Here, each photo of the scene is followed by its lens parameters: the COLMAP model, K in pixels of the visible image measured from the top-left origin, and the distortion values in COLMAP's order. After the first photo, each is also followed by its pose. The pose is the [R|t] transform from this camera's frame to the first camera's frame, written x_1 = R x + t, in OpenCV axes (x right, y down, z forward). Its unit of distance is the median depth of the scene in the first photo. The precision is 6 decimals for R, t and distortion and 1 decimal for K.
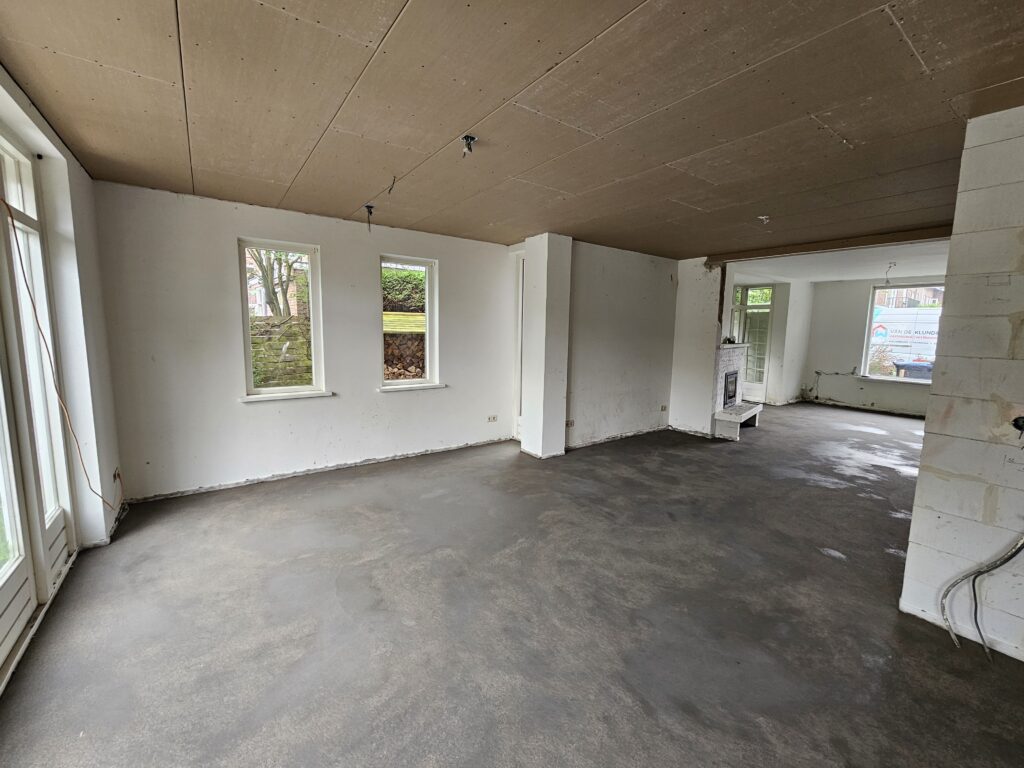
lens RADIAL K [[424.3, 0, 515.5], [0, 424.3, 381.6], [0, 0, 1]] dist [-0.000300, -0.000133]
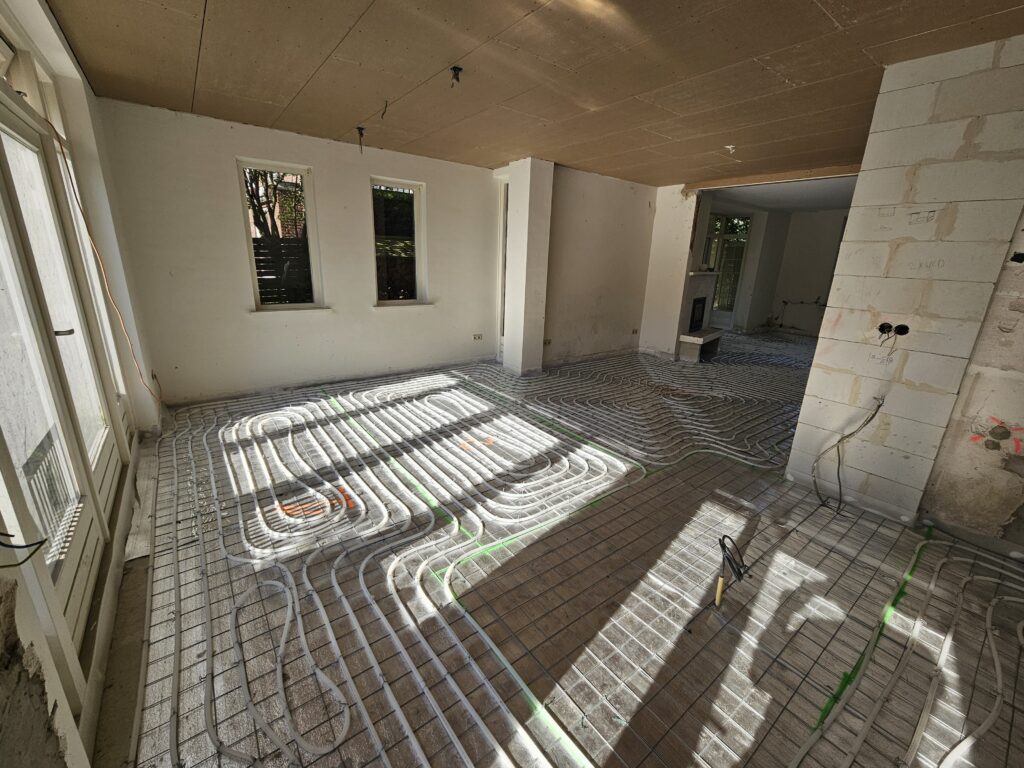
lens RADIAL K [[420.8, 0, 510.2], [0, 420.8, 384.0], [0, 0, 1]] dist [0.000692, 0.000060]
pose [[0.999679, 0.007394, 0.024224, 0.008936], [-0.011344, 0.985854, 0.167222, 0.047159], [-0.022645, -0.167443, 0.985622, -0.201250]]
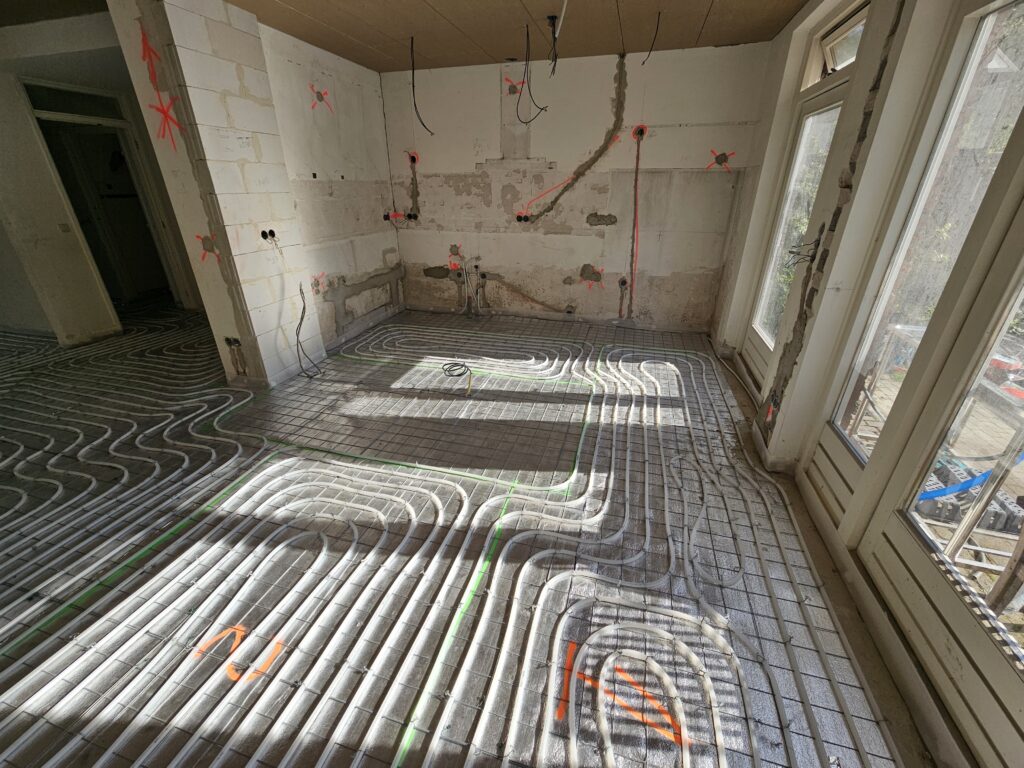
lens RADIAL K [[418.3, 0, 508.8], [0, 418.3, 382.6], [0, 0, 1]] dist [0.000761, -0.000209]
pose [[-0.612029, -0.358204, 0.705060, -0.546807], [0.090691, 0.853867, 0.512529, -0.116213], [-0.785618, 0.377625, -0.490106, 0.920055]]
